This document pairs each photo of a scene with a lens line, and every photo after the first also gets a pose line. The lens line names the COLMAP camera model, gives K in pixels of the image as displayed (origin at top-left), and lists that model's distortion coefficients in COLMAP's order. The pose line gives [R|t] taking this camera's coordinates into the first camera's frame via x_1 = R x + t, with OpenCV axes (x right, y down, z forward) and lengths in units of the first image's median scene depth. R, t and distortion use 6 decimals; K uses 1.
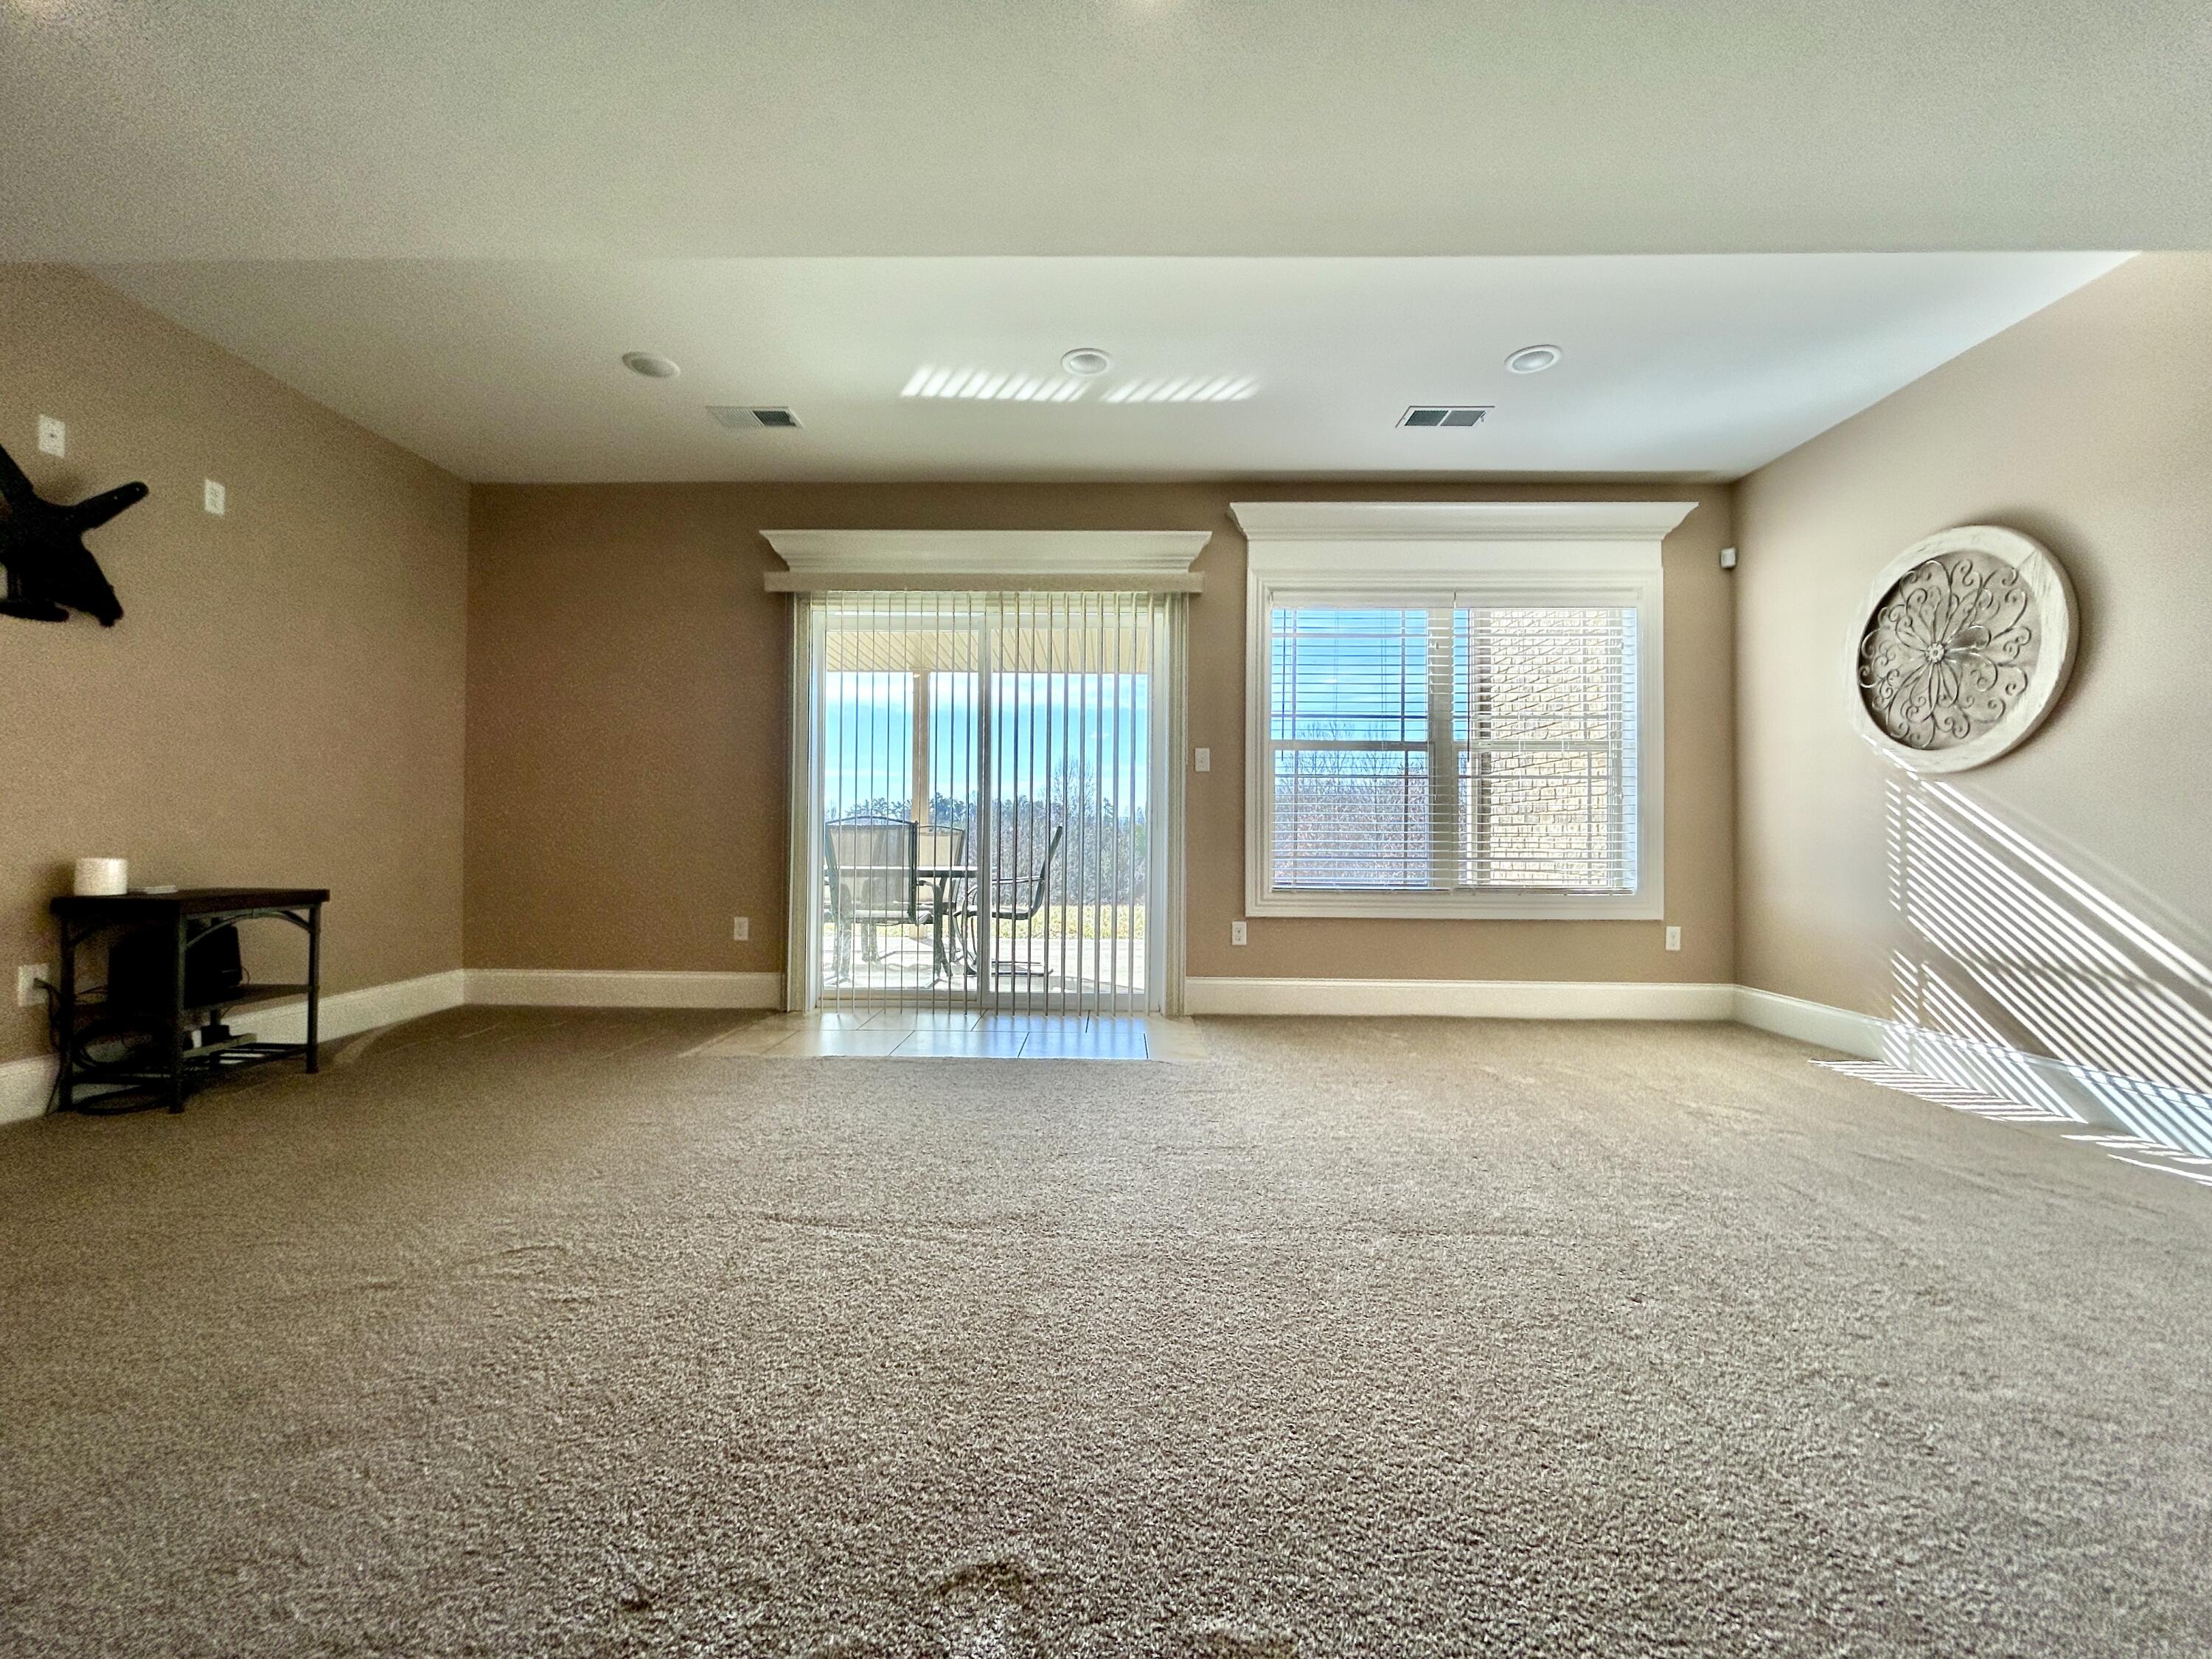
lens RADIAL K [[890.2, 0, 1096.6], [0, 890.2, 827.4], [0, 0, 1]] dist [-0.000188, 0.000776]
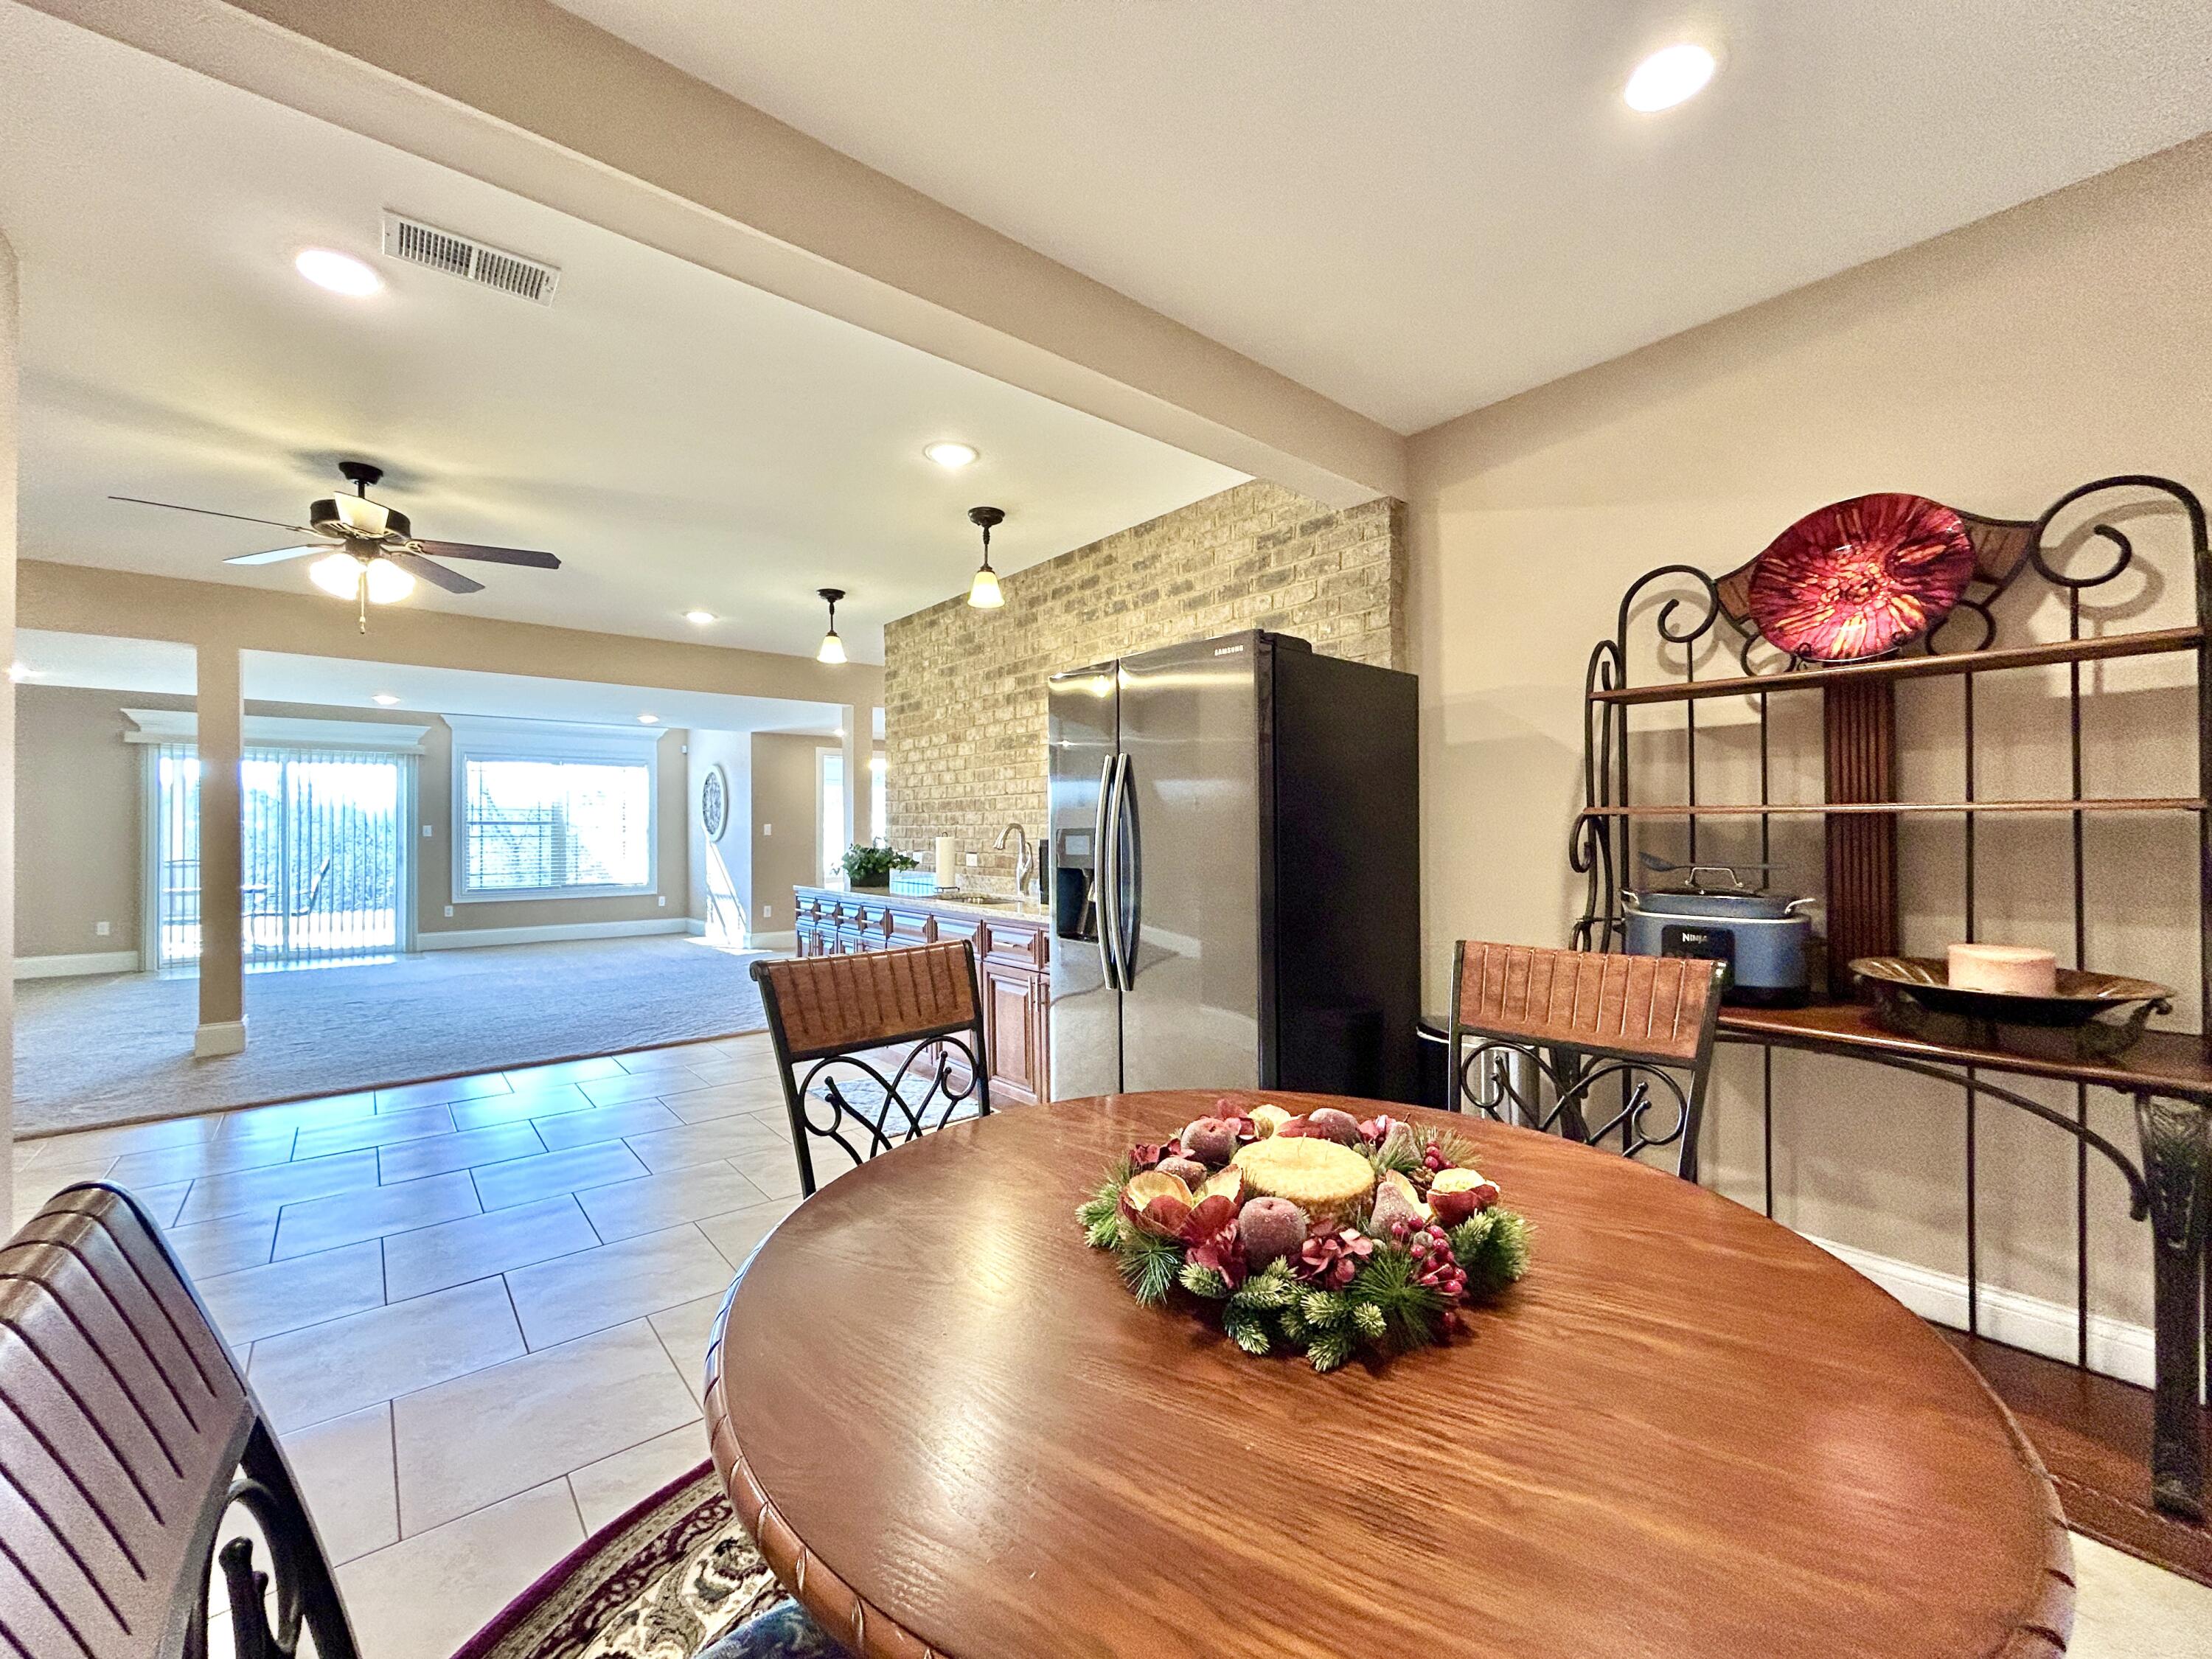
lens RADIAL K [[890.2, 0, 1096.6], [0, 890.2, 827.4], [0, 0, 1]] dist [-0.000188, 0.000776]
pose [[0.758238, -0.007817, 0.651931, -0.054520], [0.002514, 0.999956, 0.009066, -0.103227], [-0.651973, -0.005236, 0.758224, -1.707334]]
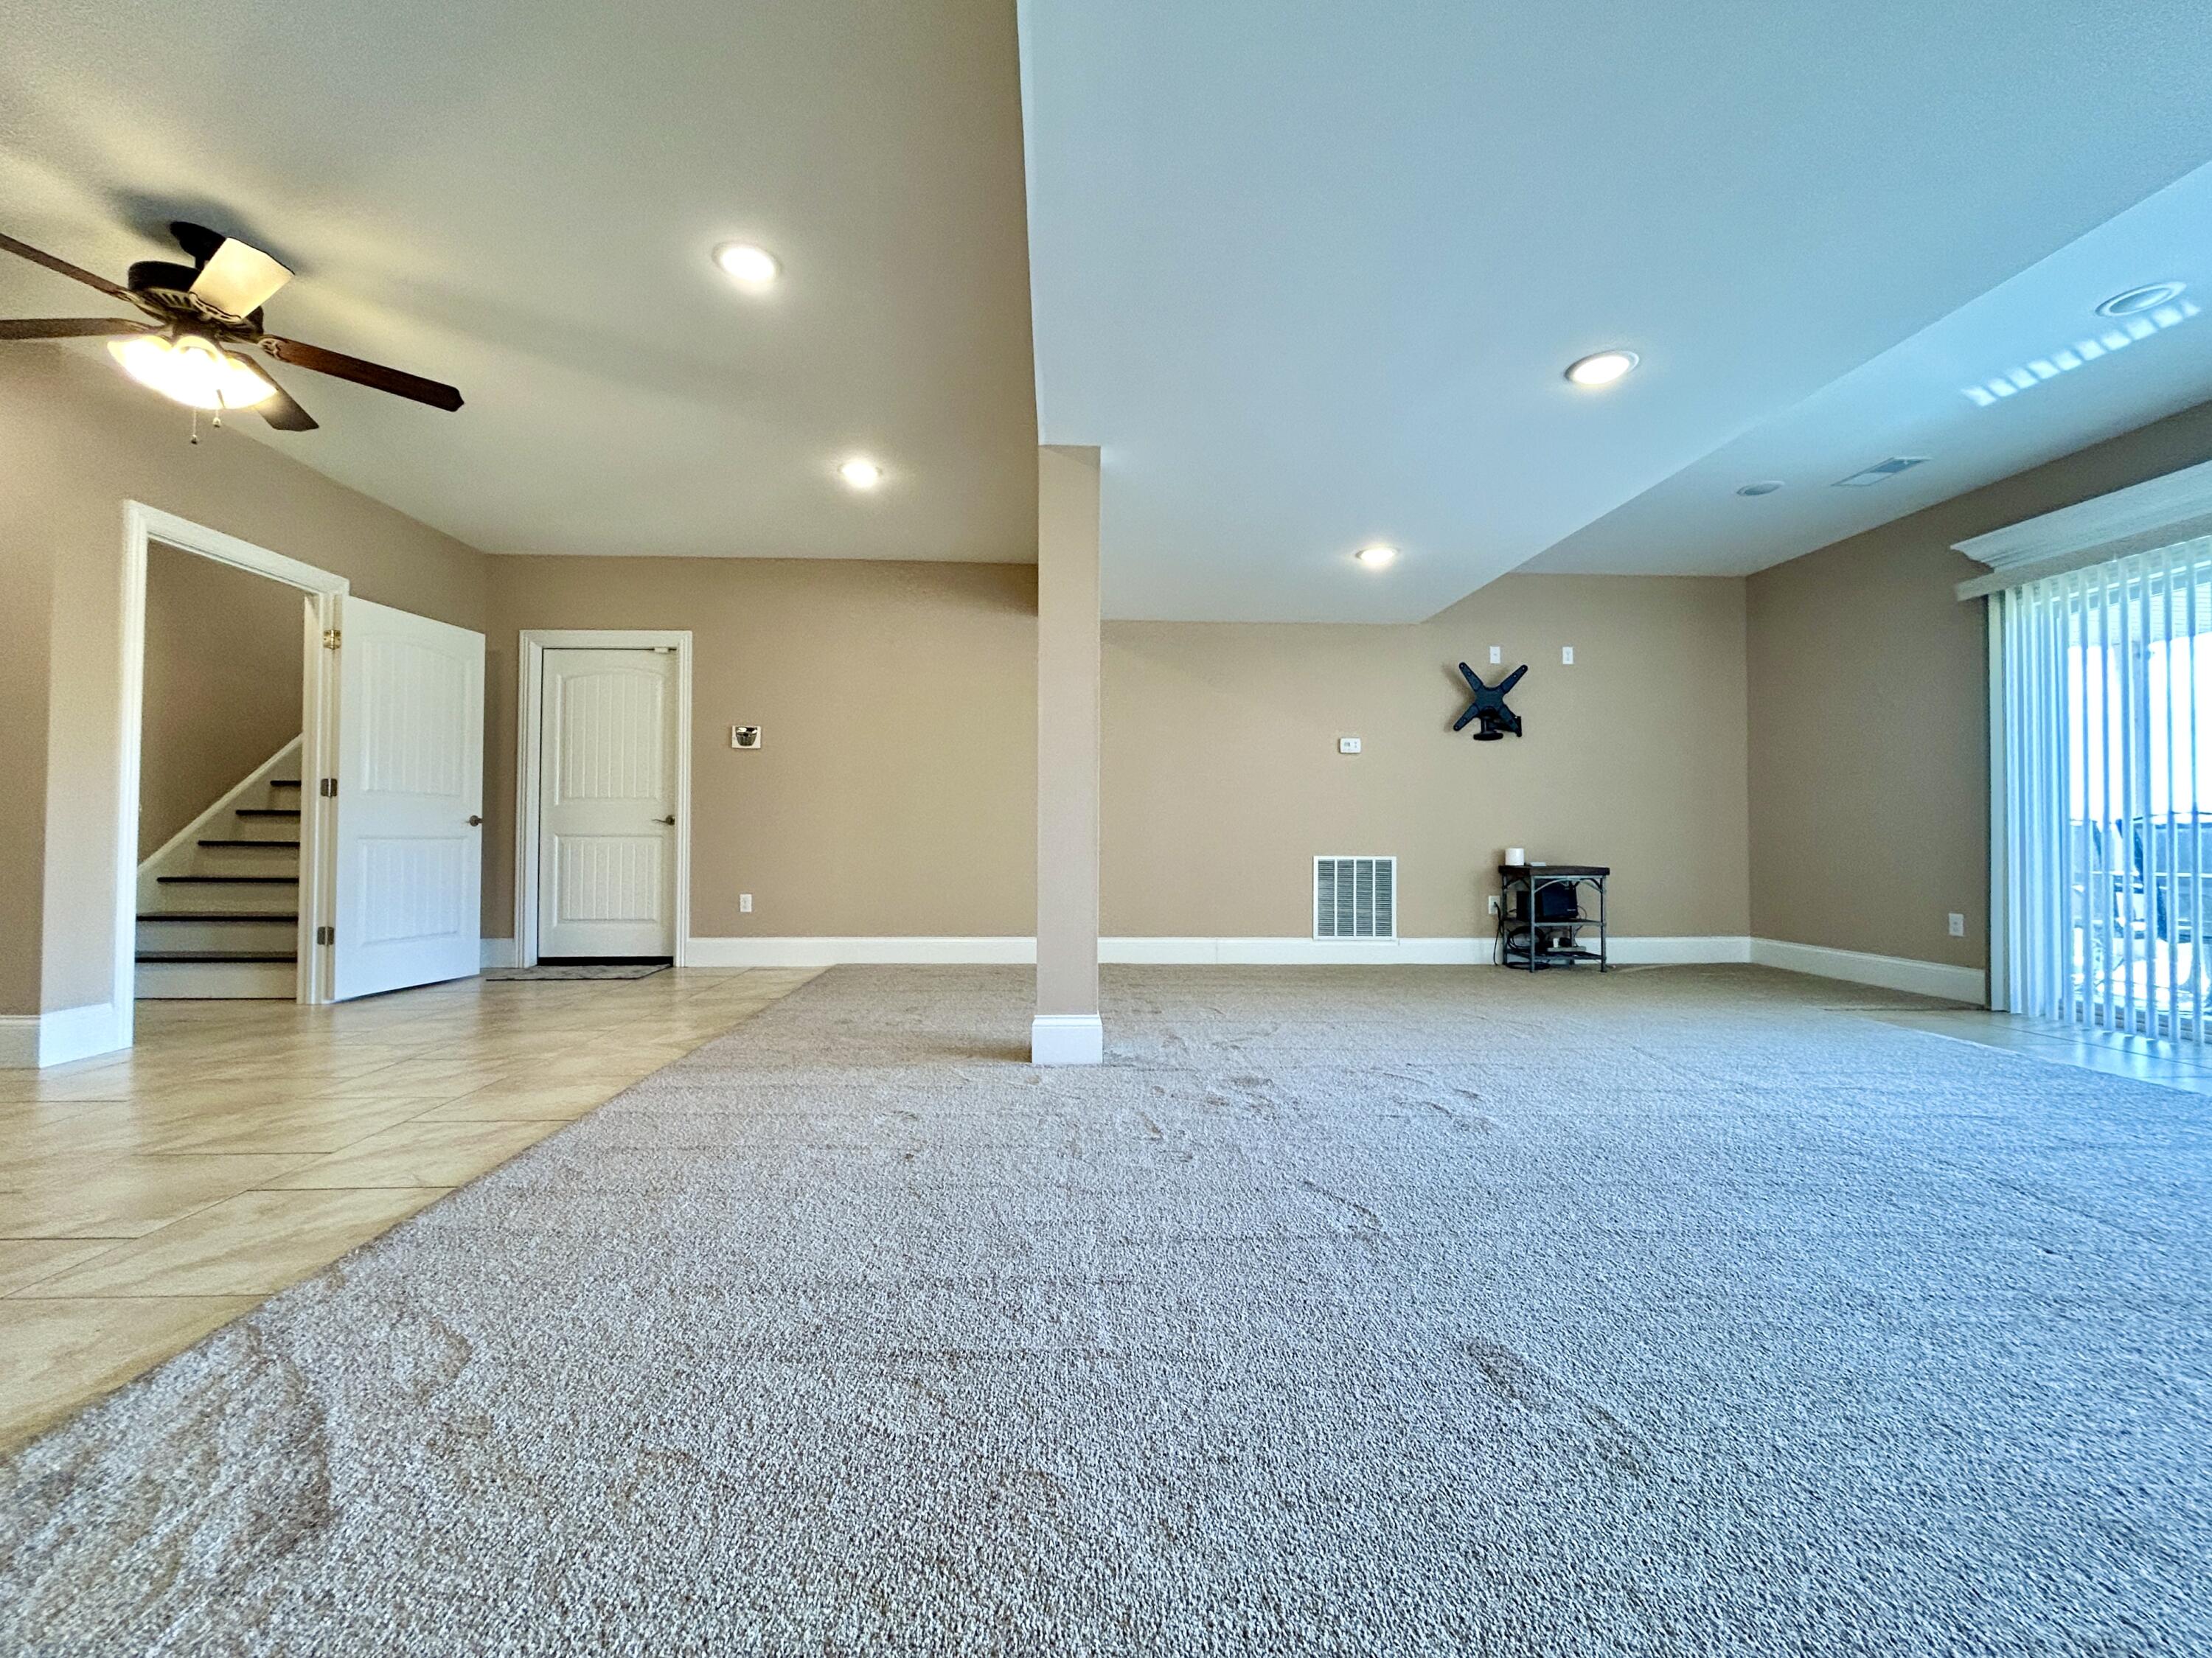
lens RADIAL K [[910.7, 0, 1088.4], [0, 910.7, 822.1], [0, 0, 1]] dist [-0.003539, -0.000077]
pose [[0.055465, -0.025315, -0.998140, 0.636134], [0.005814, 0.999670, -0.025031, 0.014535], [0.998444, -0.004414, 0.055594, -0.080871]]
